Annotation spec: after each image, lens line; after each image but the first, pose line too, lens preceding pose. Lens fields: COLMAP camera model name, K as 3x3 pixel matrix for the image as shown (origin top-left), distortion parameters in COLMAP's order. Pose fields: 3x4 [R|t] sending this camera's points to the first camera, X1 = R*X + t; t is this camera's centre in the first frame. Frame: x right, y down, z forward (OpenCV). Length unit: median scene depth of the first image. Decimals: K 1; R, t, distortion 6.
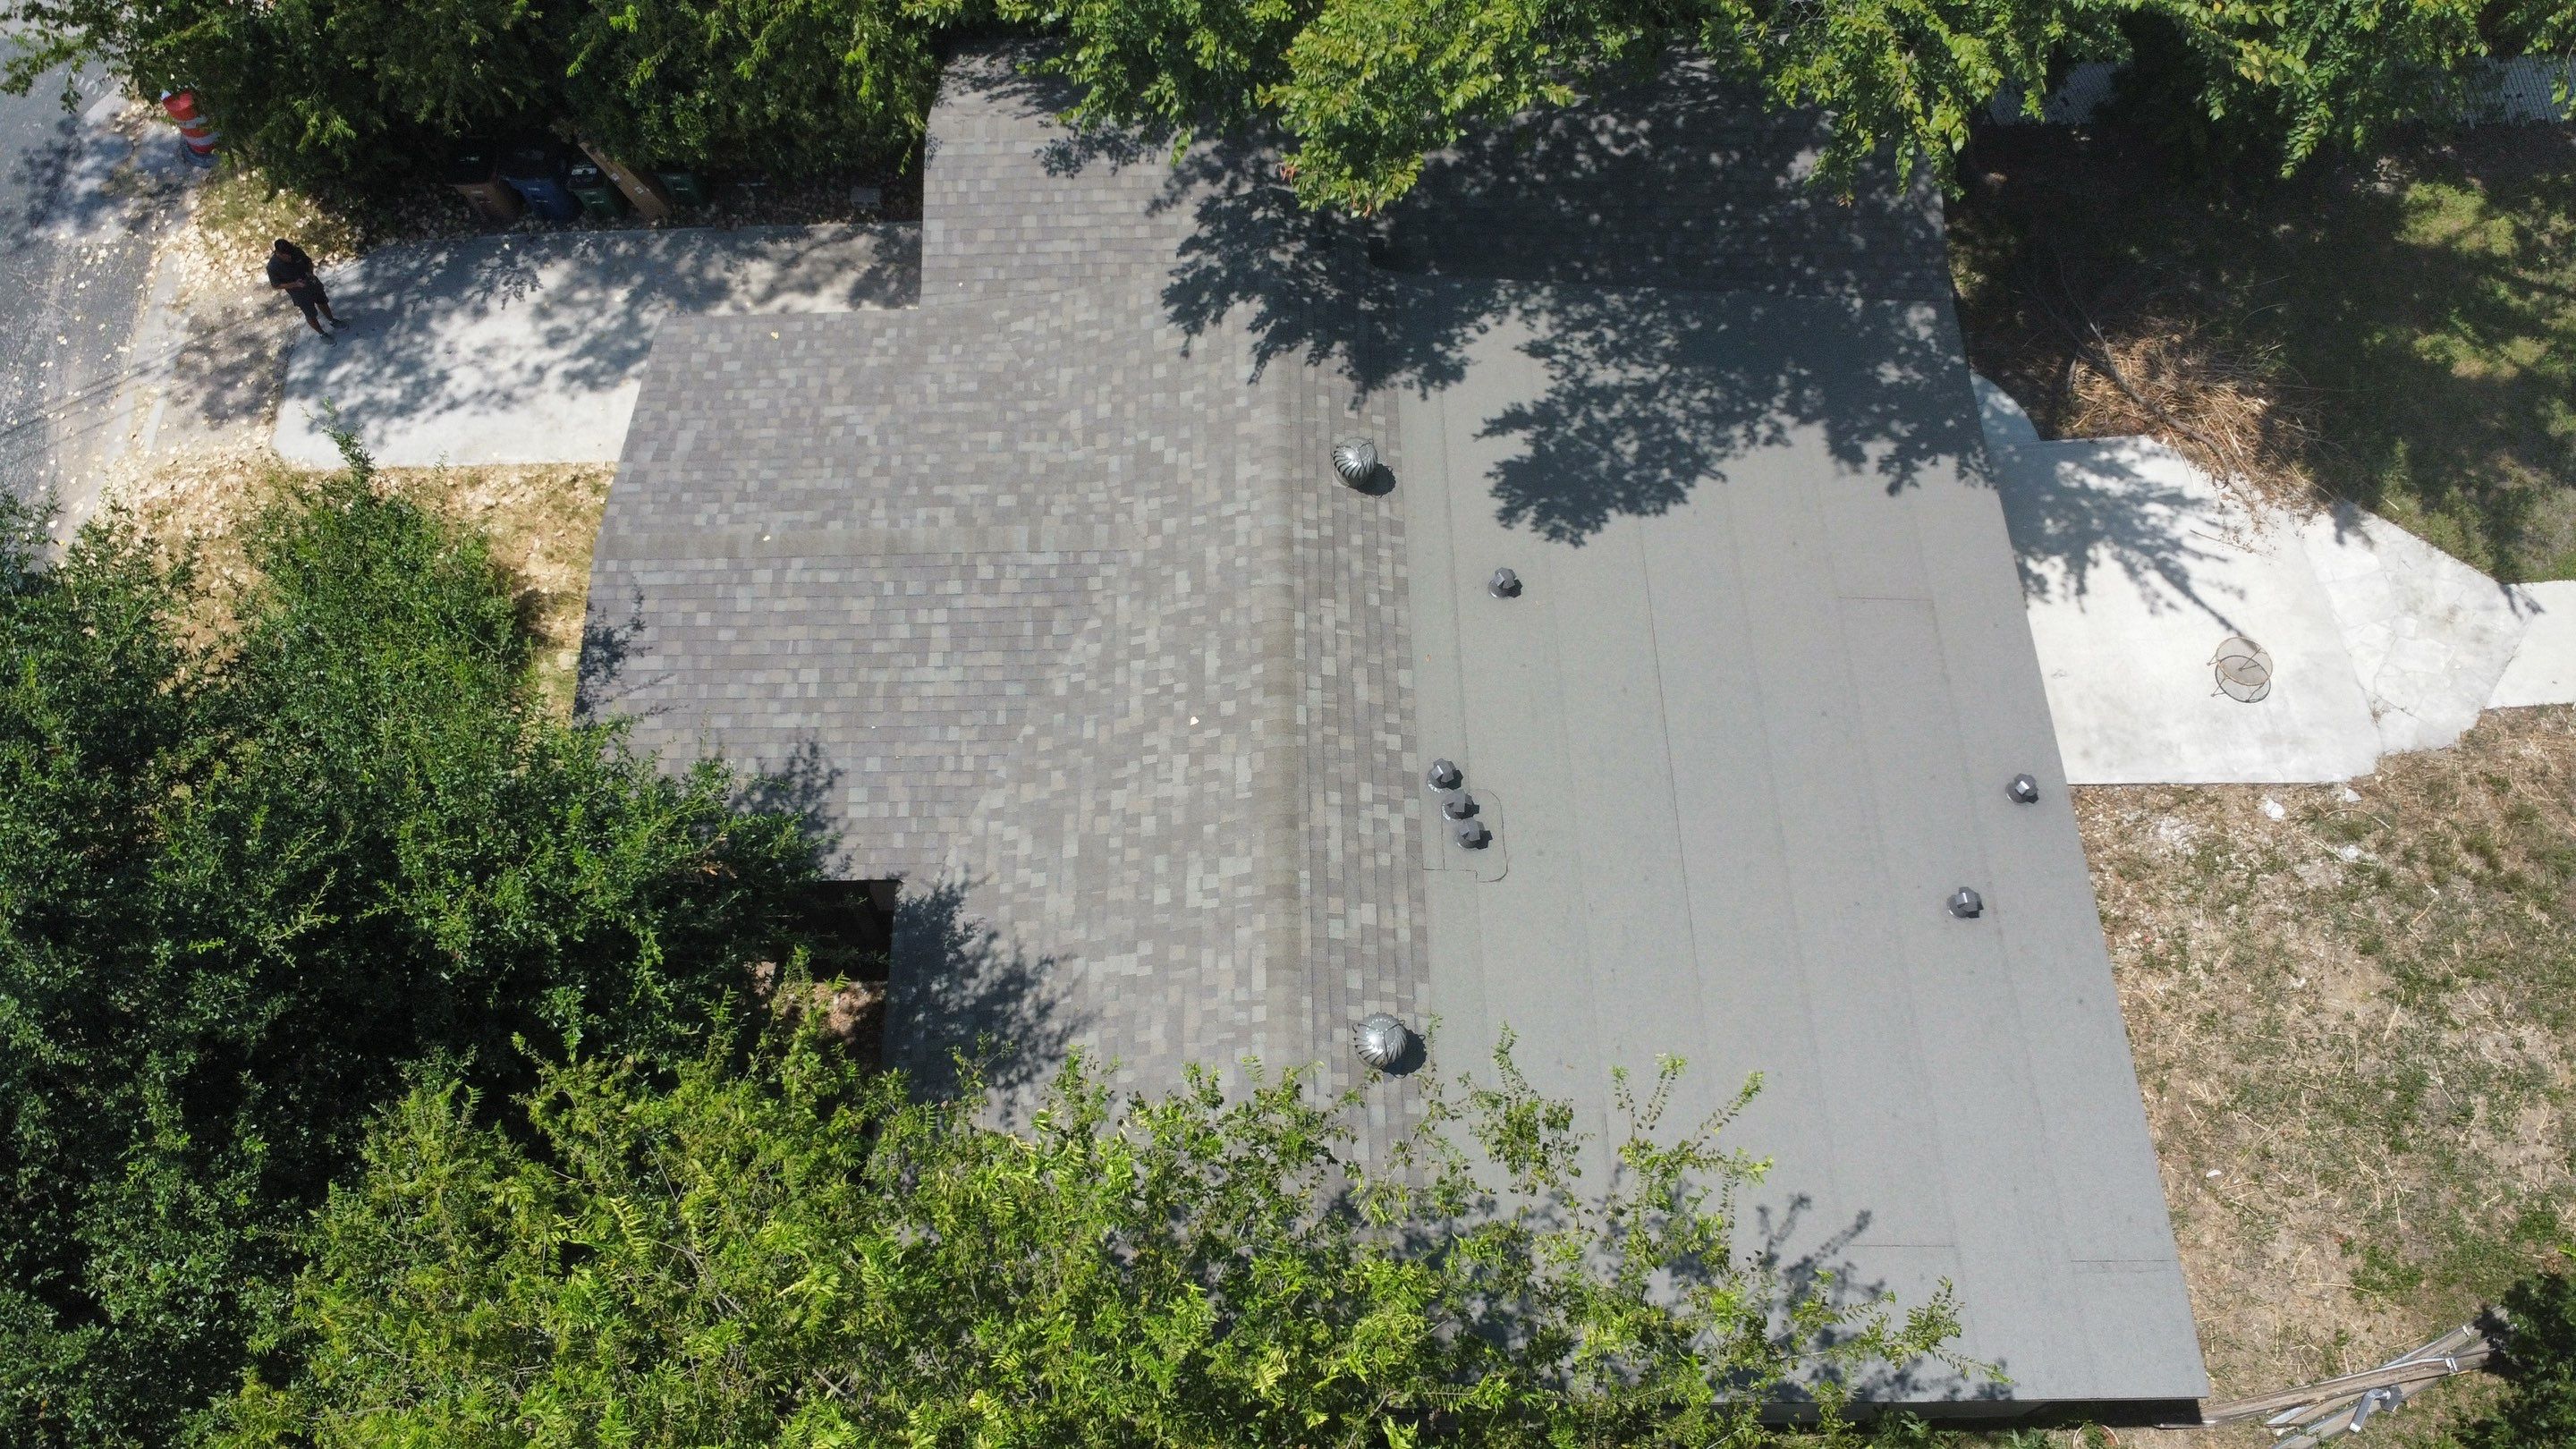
lens RADIAL K [[1863.0, 0, 1265.4], [0, 1863.0, 727.9], [0, 0, 1]] dist [-0.030272, -0.009123]
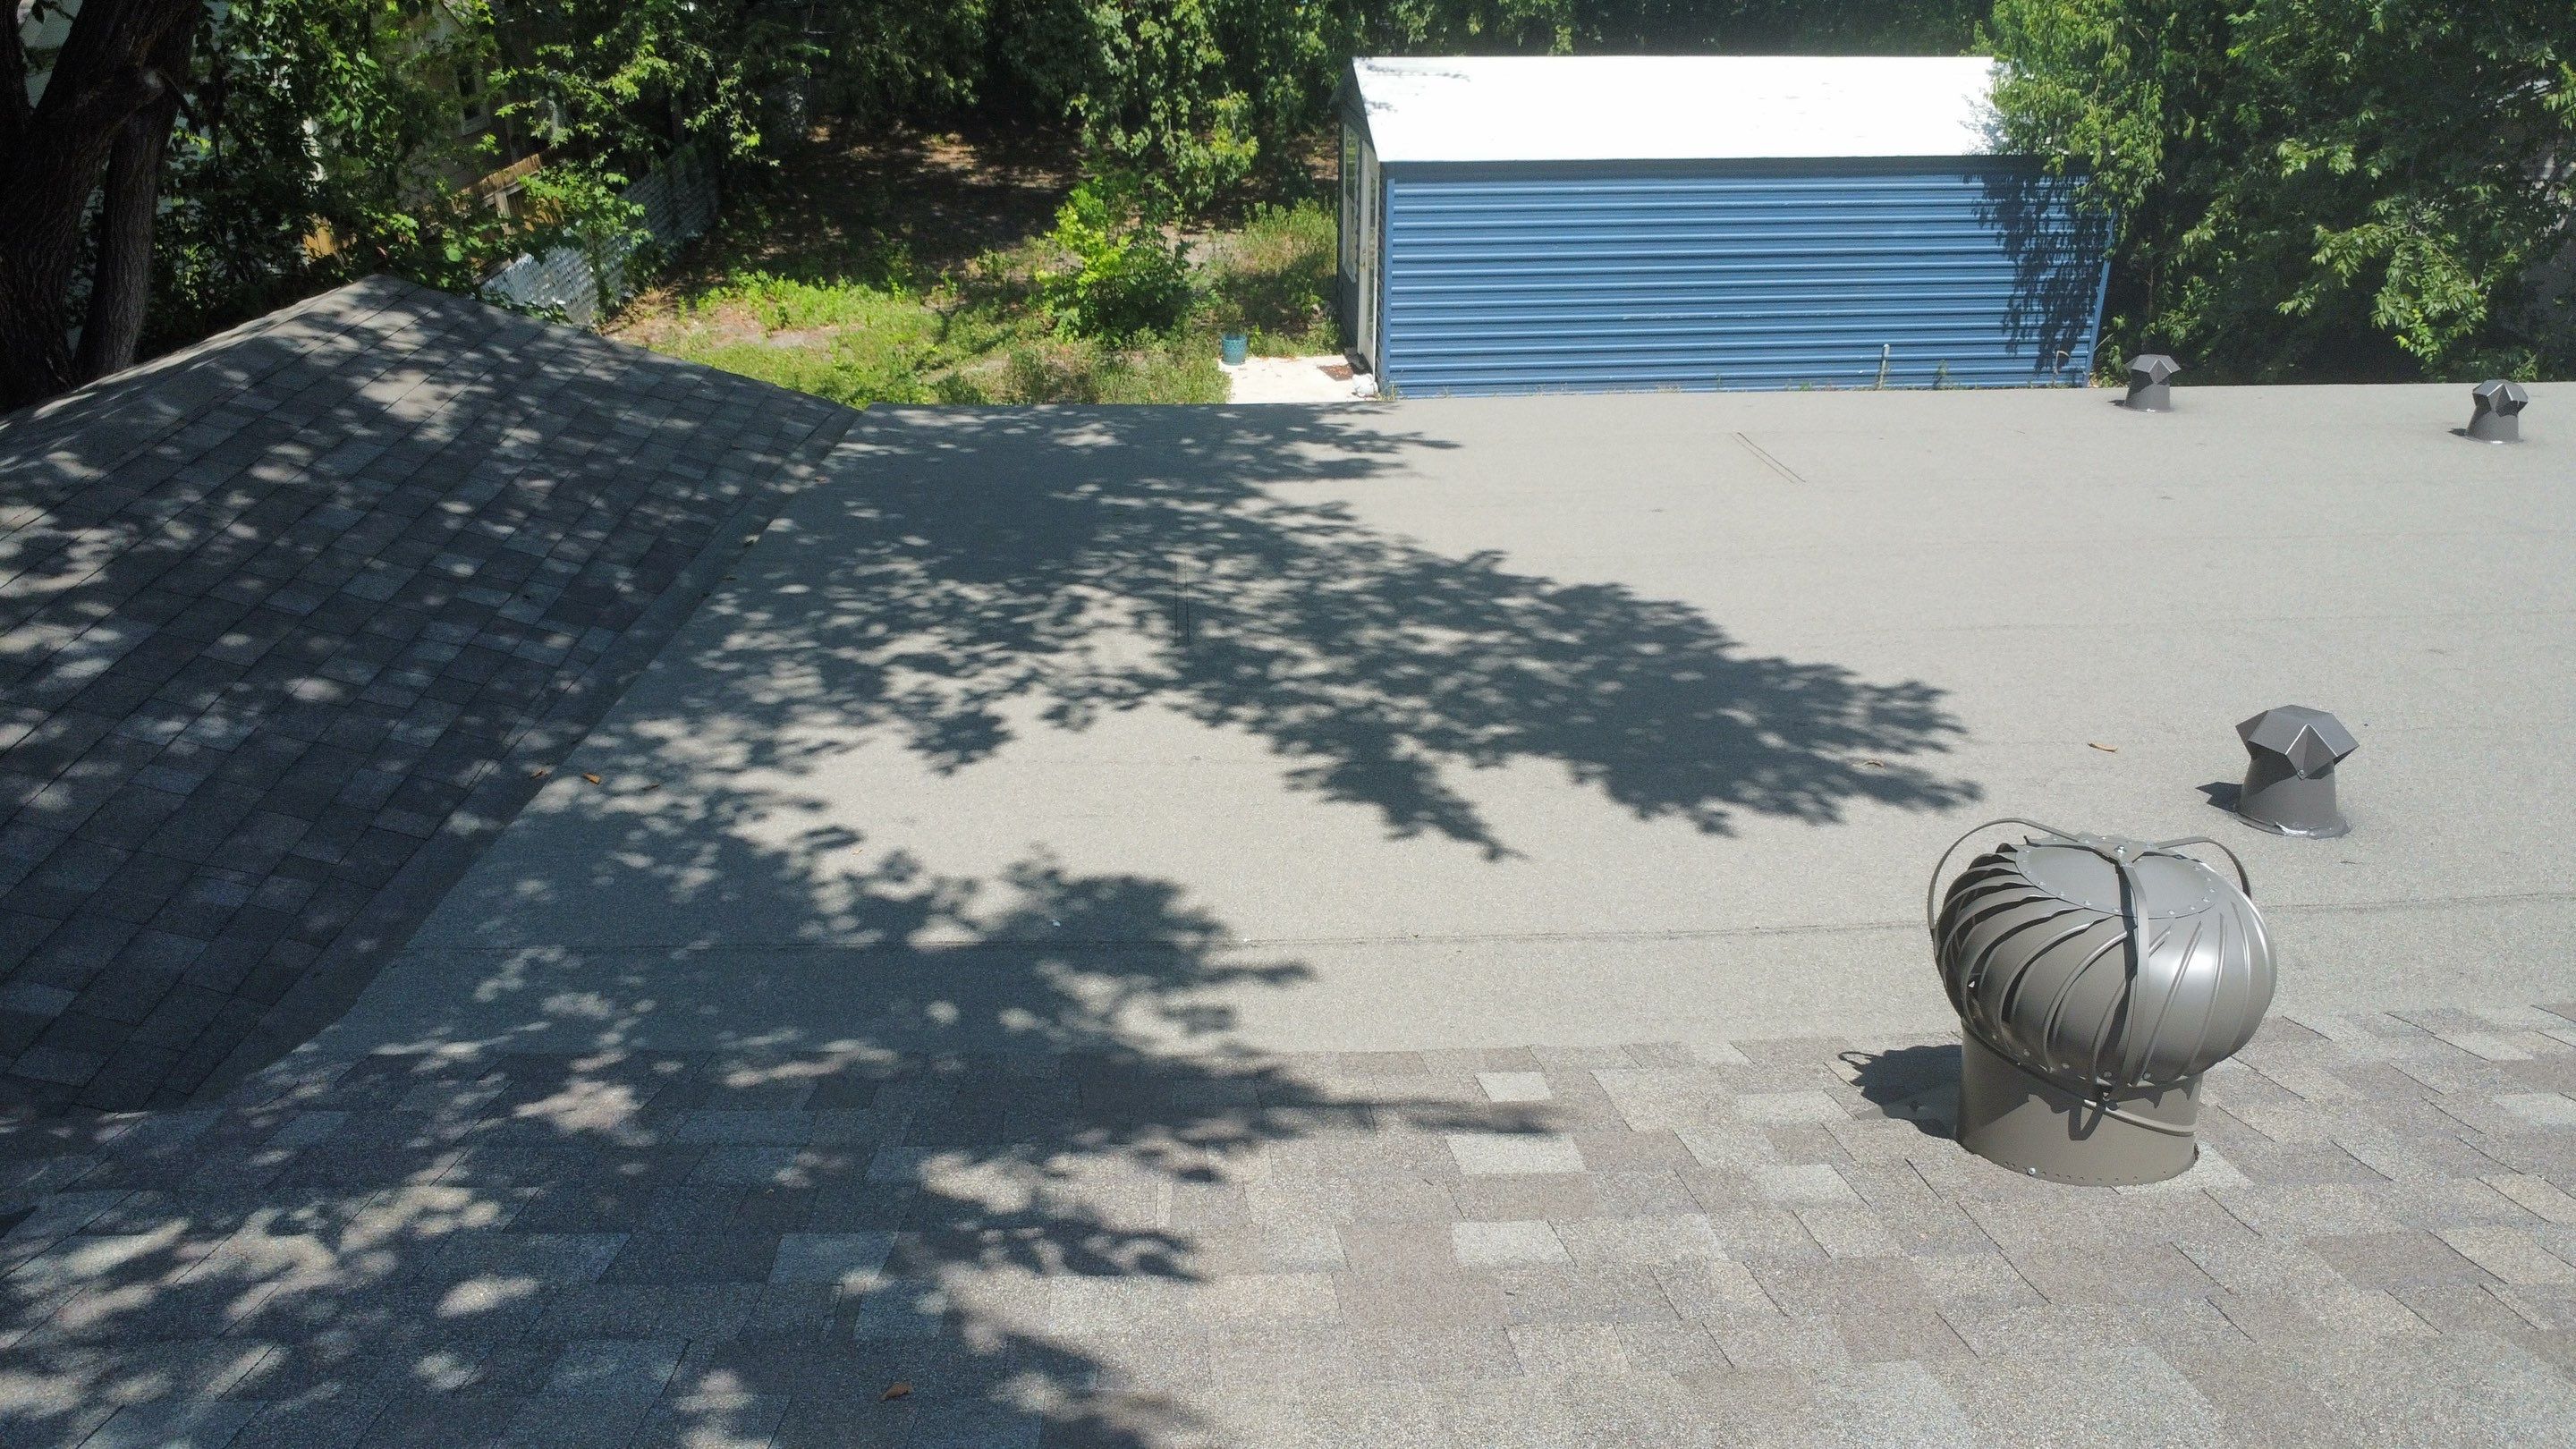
lens RADIAL K [[1863.0, 0, 1293.0], [0, 1863.0, 721.8], [0, 0, 1]] dist [-0.030272, -0.009123]
pose [[-0.046829, -0.412885, 0.909579, -0.066538], [0.881899, 0.410538, 0.231759, -0.225624], [-0.469106, 0.813010, 0.344898, 0.905967]]
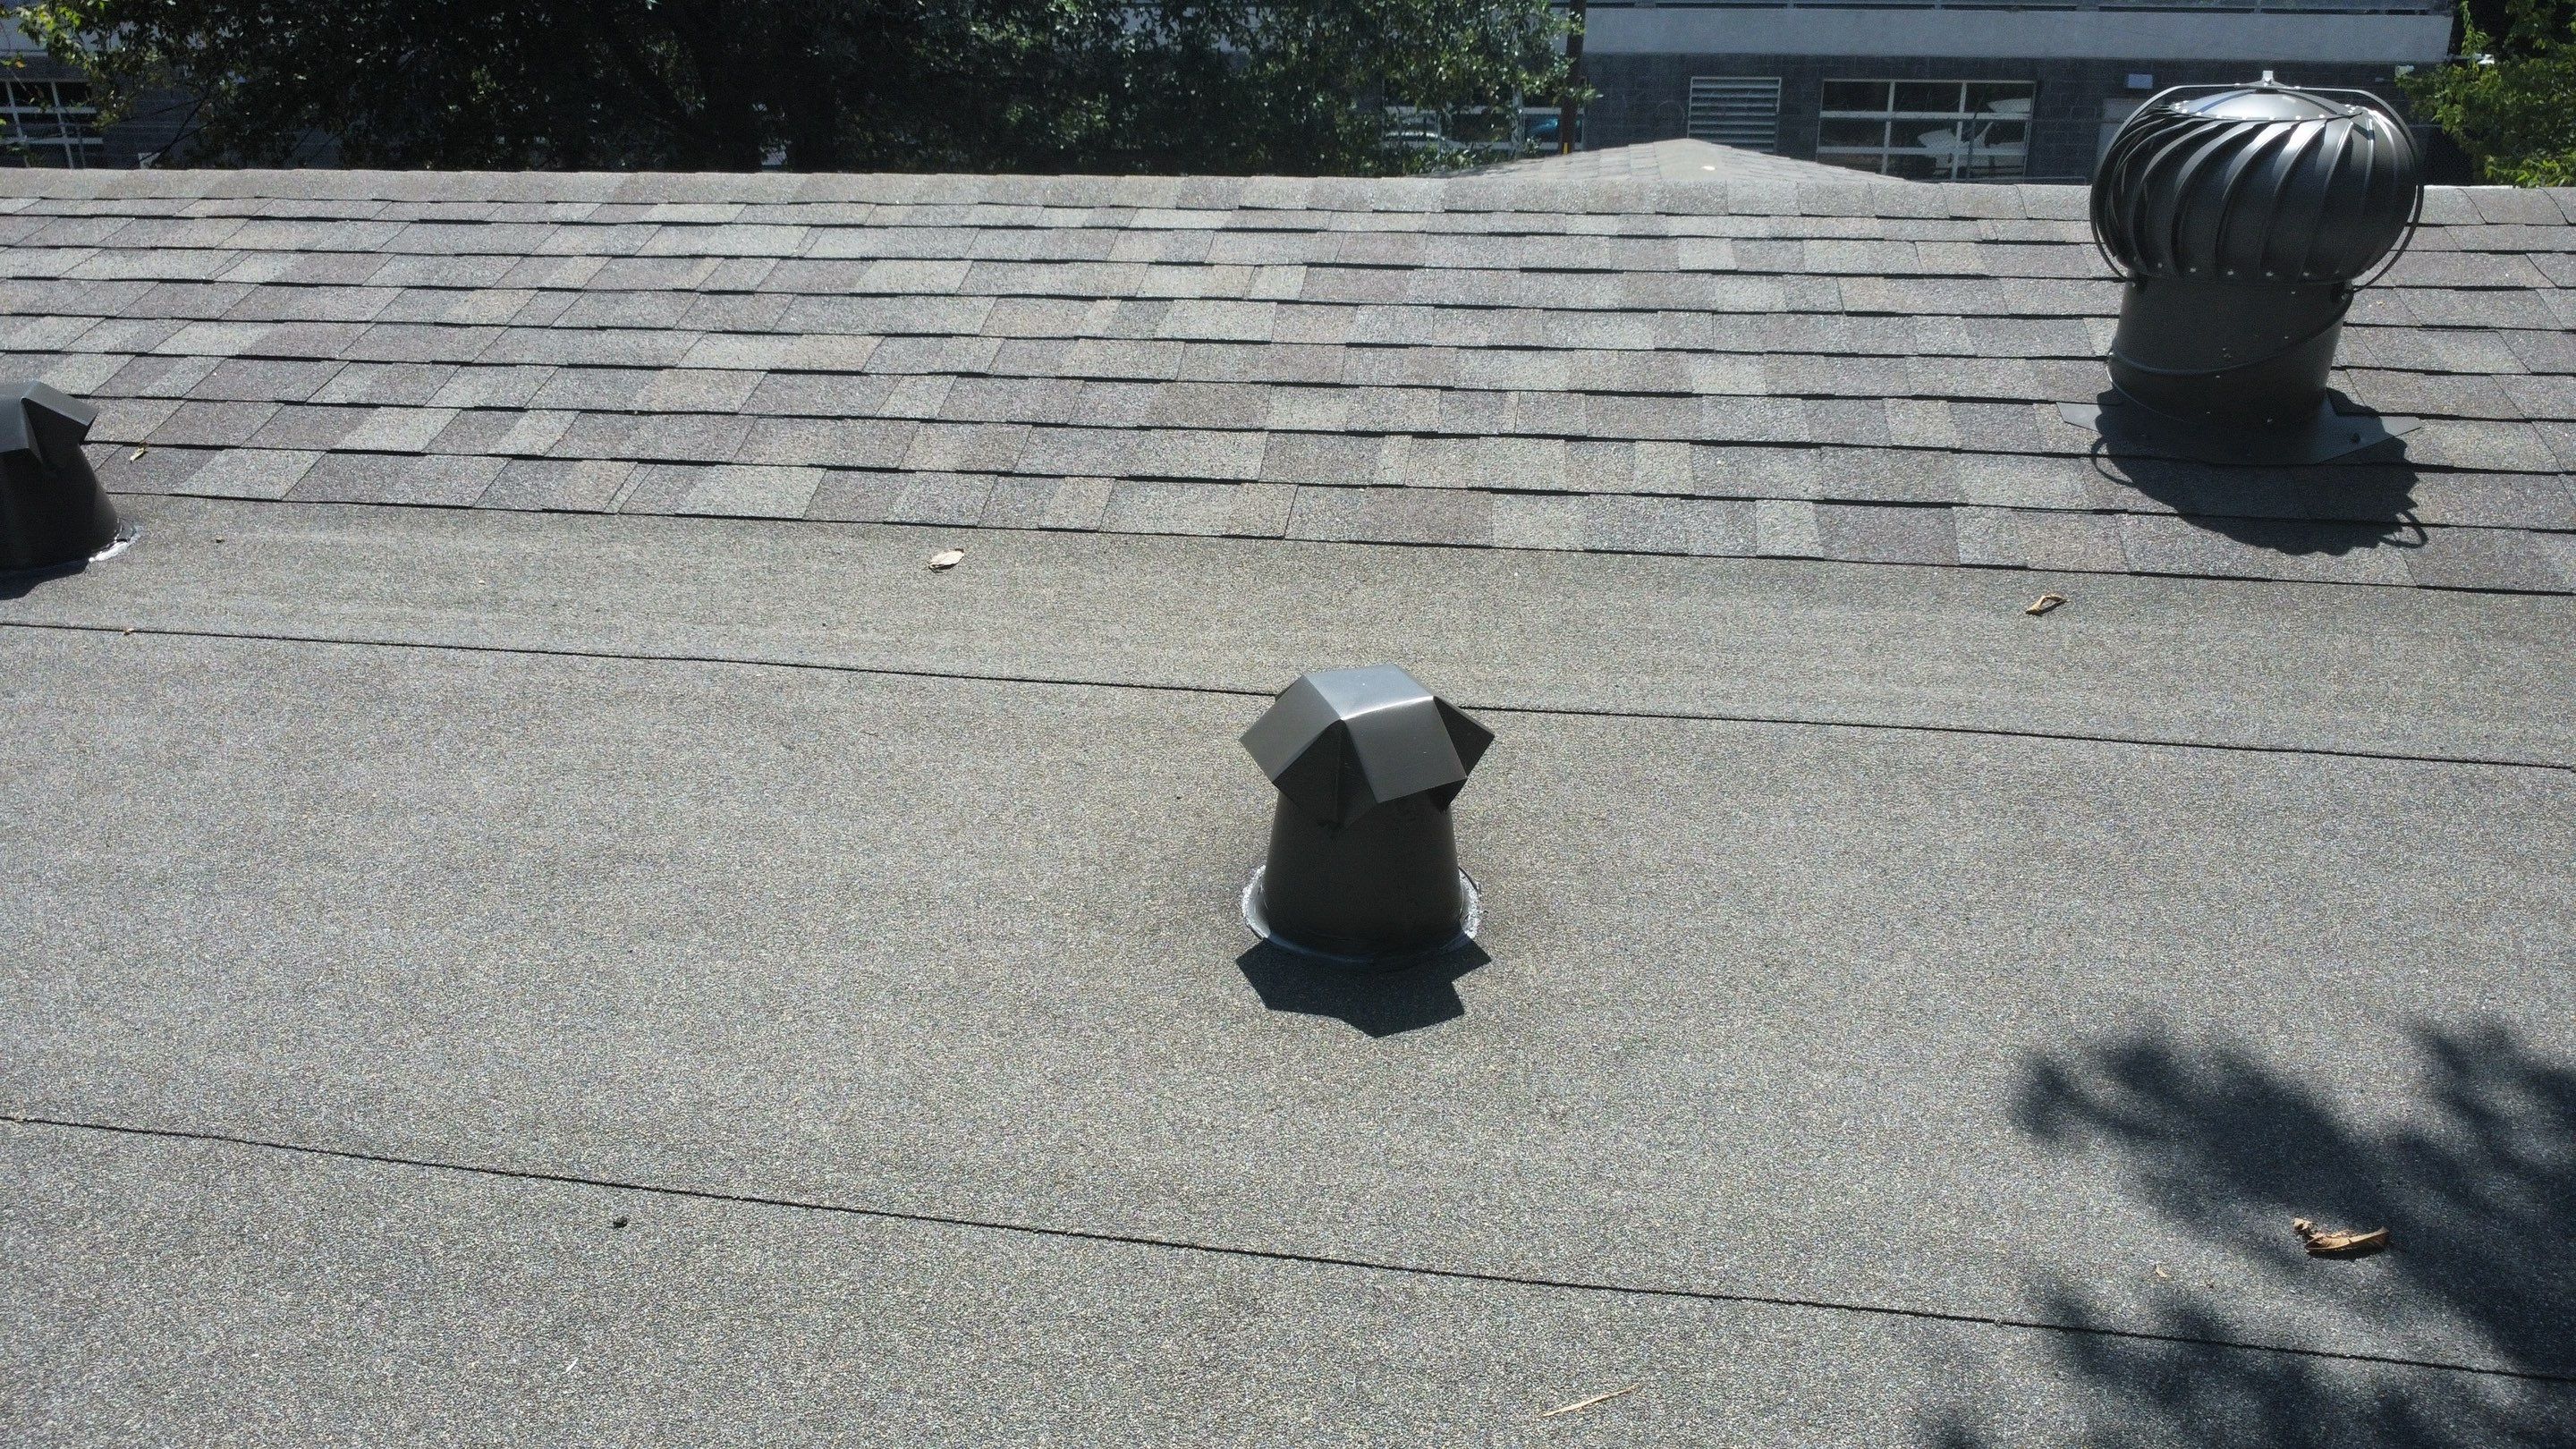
lens RADIAL K [[1863.0, 0, 1313.4], [0, 1863.0, 751.4], [0, 0, 1]] dist [-0.030272, -0.009123]
pose [[-0.159587, 0.397834, -0.903471, 0.204964], [-0.867350, 0.380538, 0.320773, -0.101806], [0.471420, 0.834817, 0.284332, 0.899142]]
